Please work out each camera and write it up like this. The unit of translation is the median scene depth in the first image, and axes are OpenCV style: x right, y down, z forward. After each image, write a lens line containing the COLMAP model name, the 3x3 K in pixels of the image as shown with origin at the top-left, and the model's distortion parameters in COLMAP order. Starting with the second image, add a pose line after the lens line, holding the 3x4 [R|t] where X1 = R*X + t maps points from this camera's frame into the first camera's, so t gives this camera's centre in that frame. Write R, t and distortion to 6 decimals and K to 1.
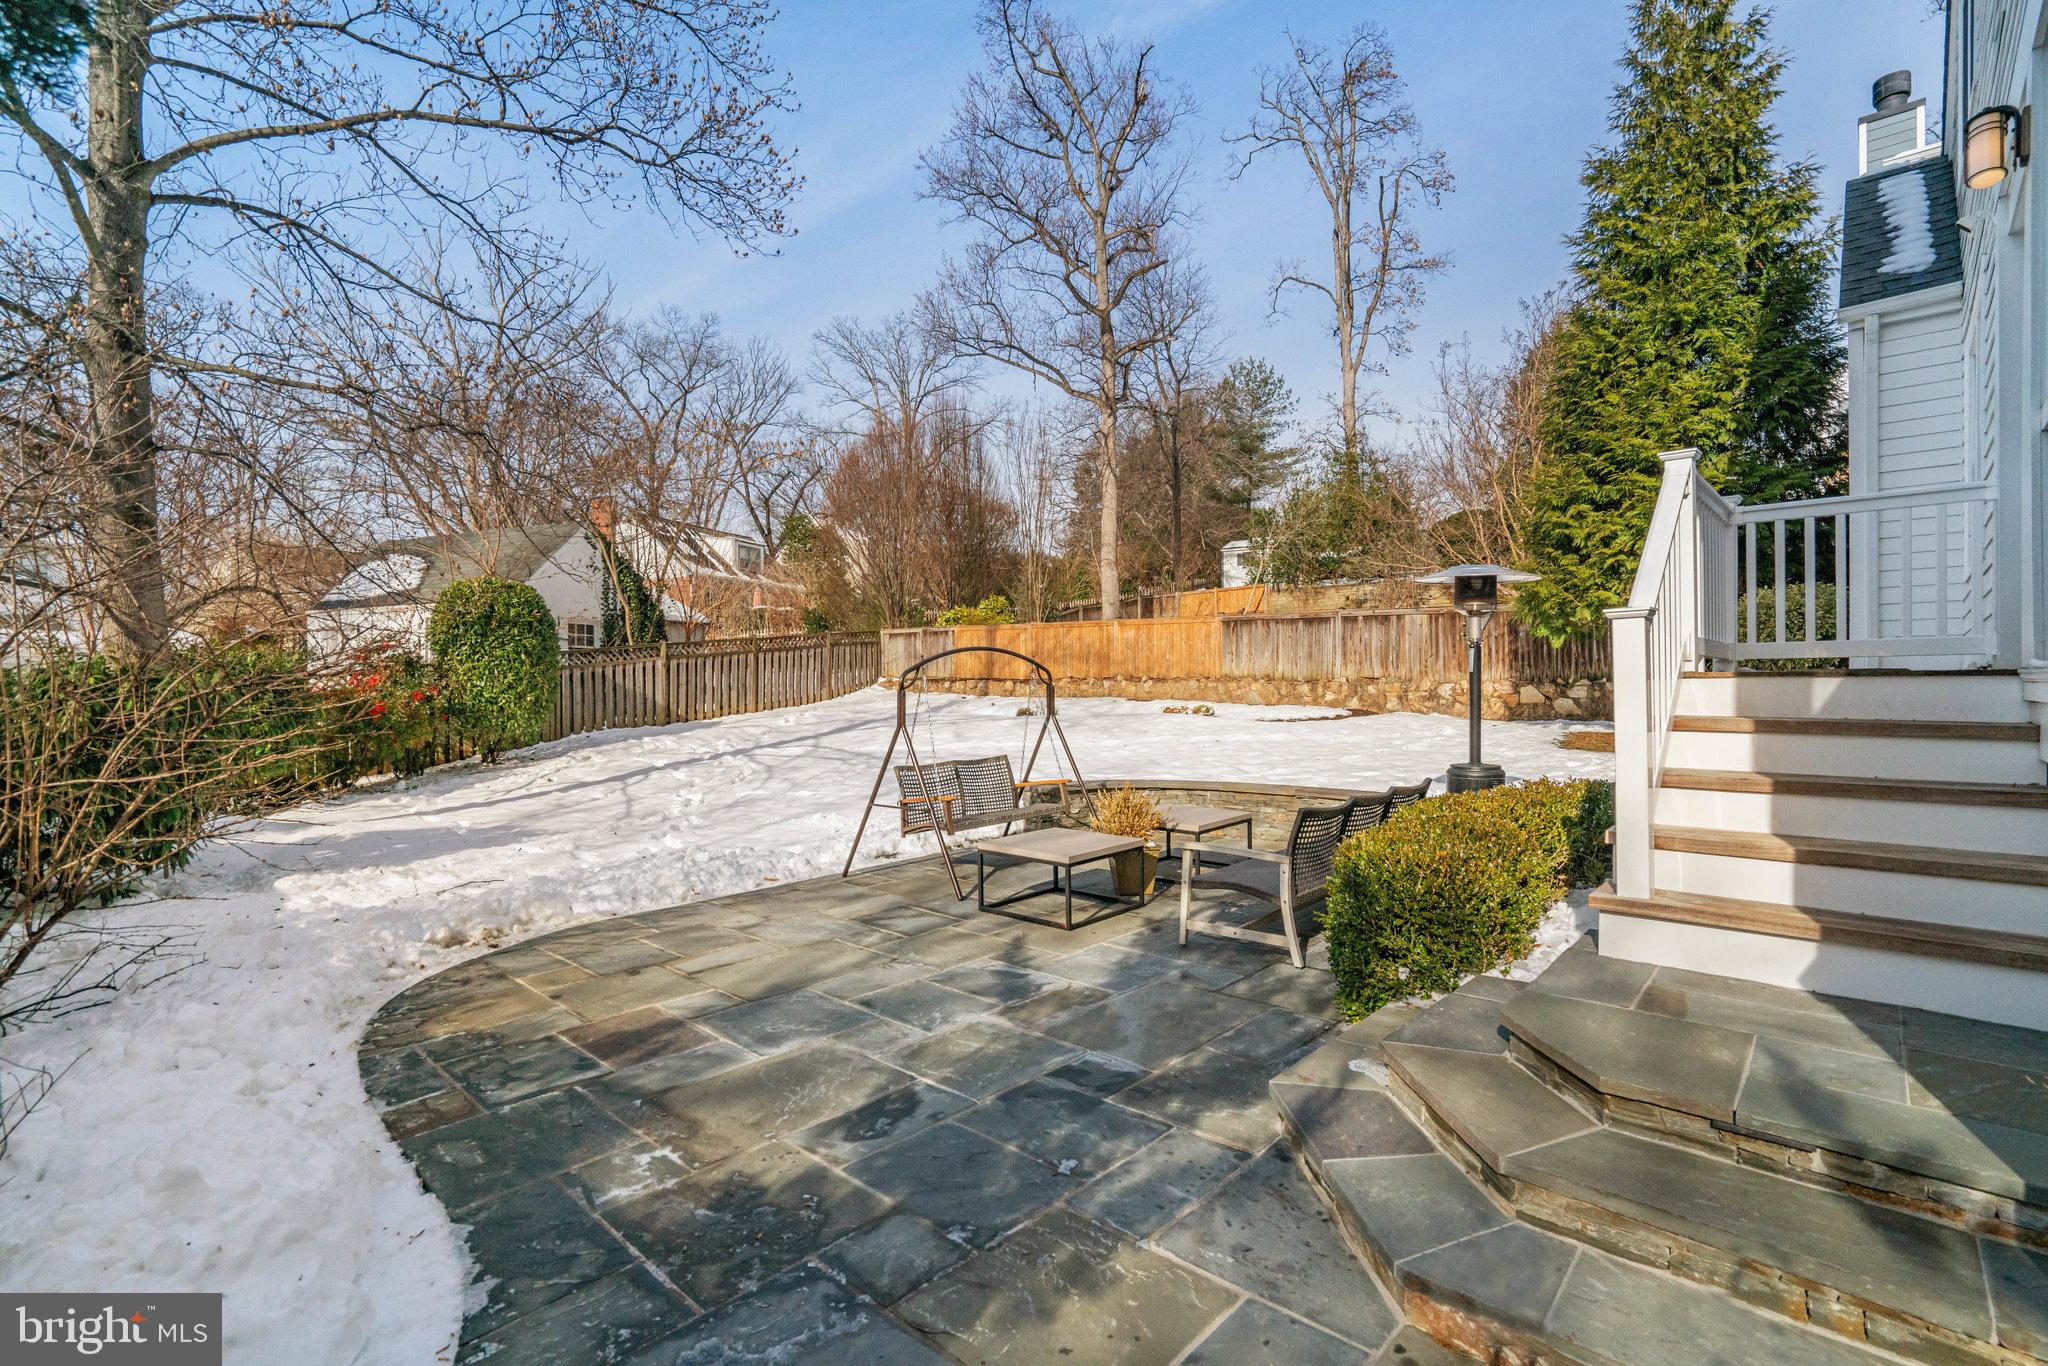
lens RADIAL K [[949.1, 0, 1028.7], [0, 949.1, 674.7], [0, 0, 1]] dist [-0.028150, 0.017554]
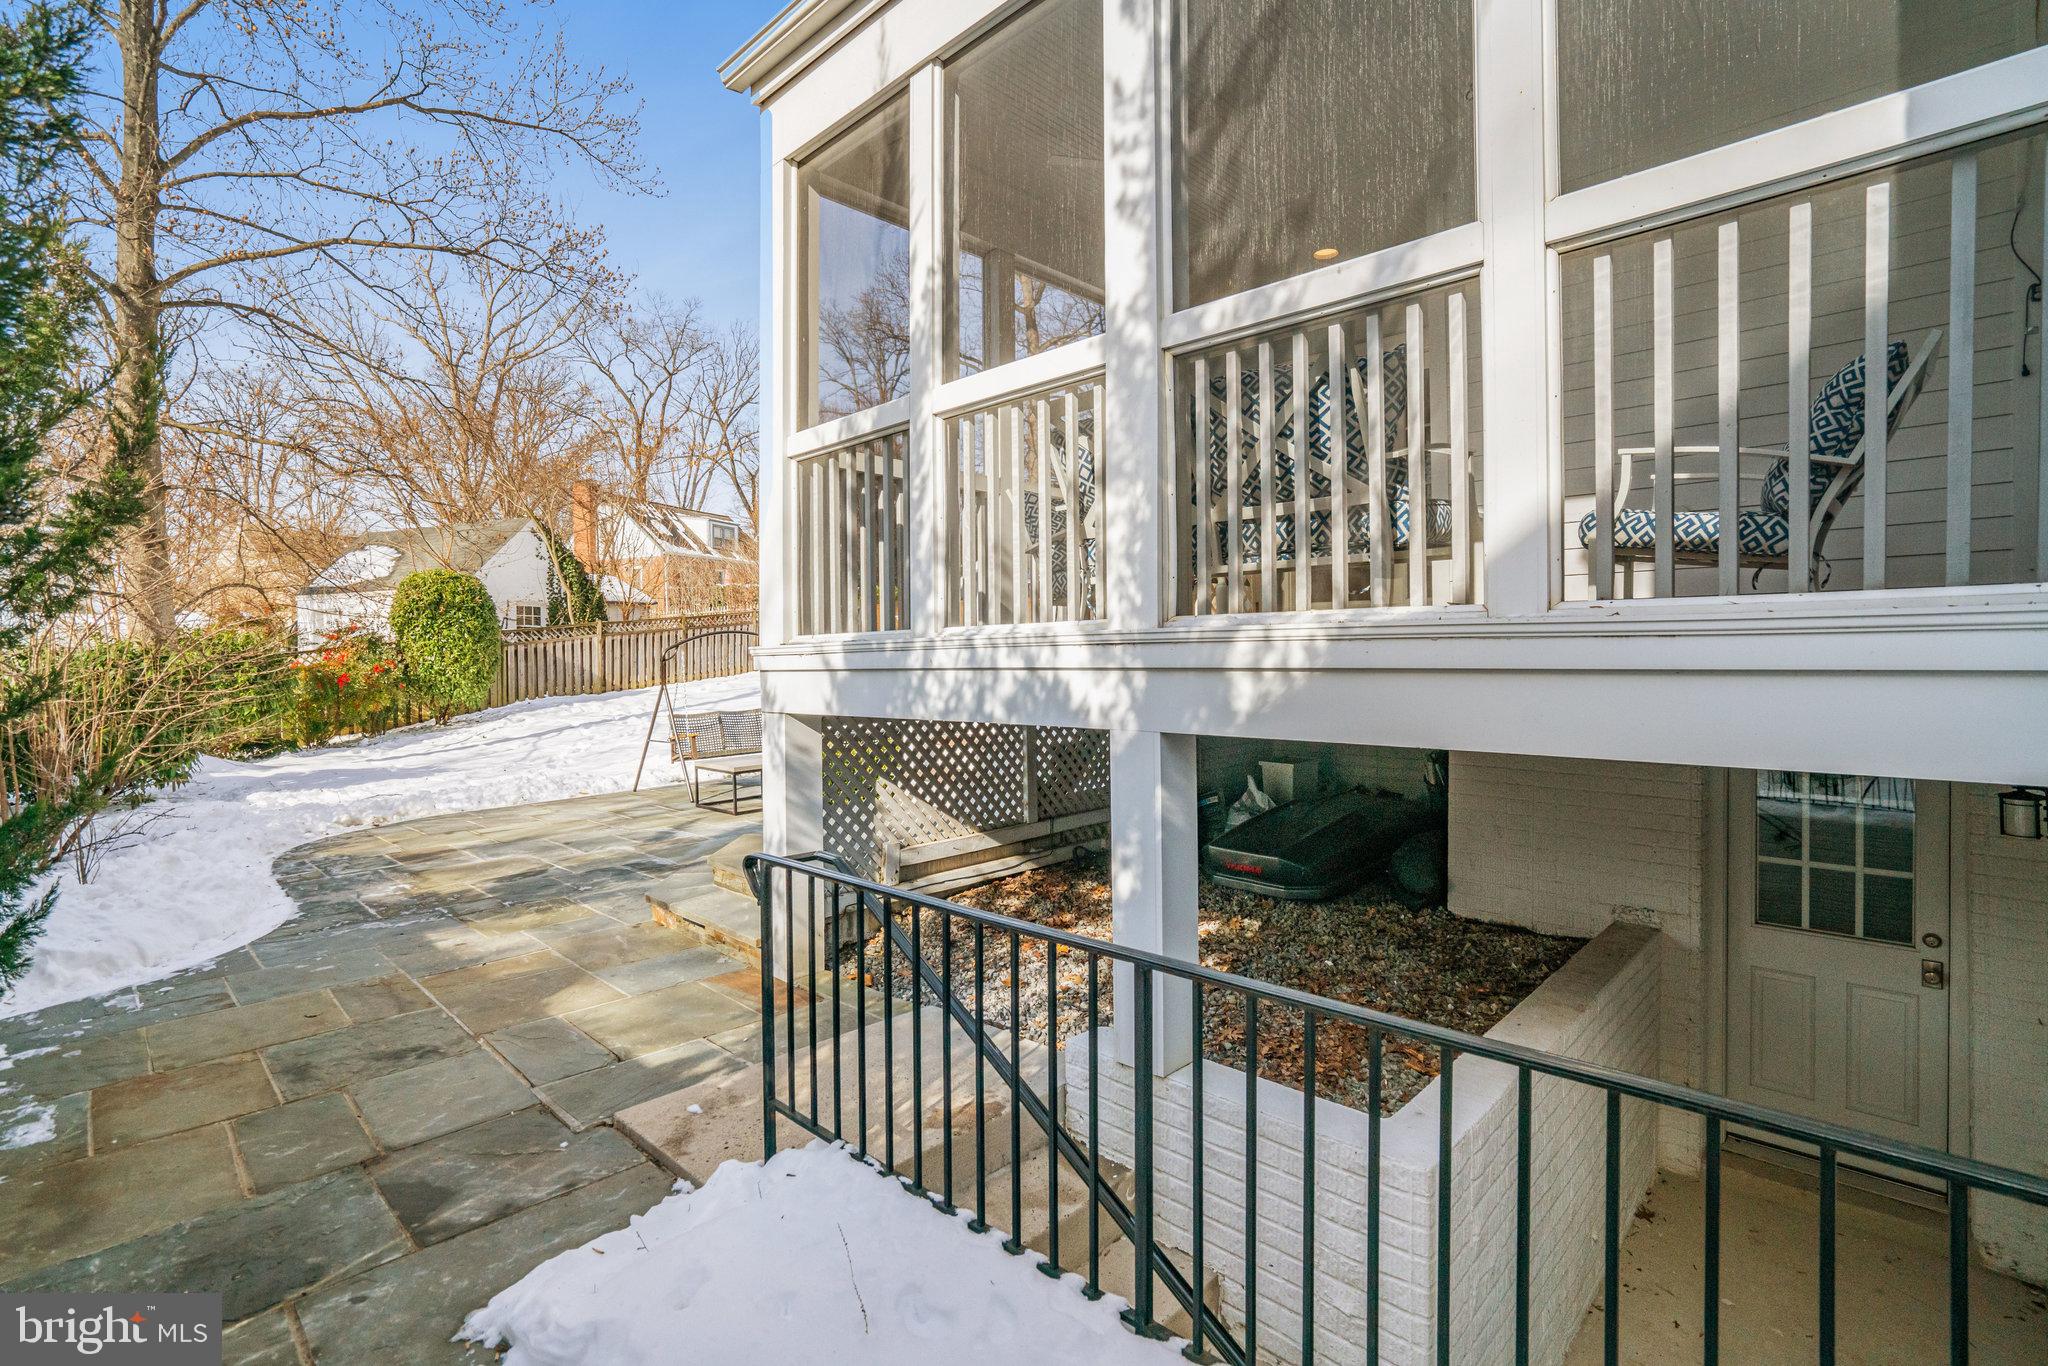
lens RADIAL K [[976.5, 0, 1031.4], [0, 976.5, 649.8], [0, 0, 1]] dist [-0.039286, 0.023842]
pose [[0.999800, -0.005880, -0.019112, 0.176092], [0.005959, 0.999974, 0.004115, -0.001736], [0.019087, -0.004228, 0.999809, -0.185670]]
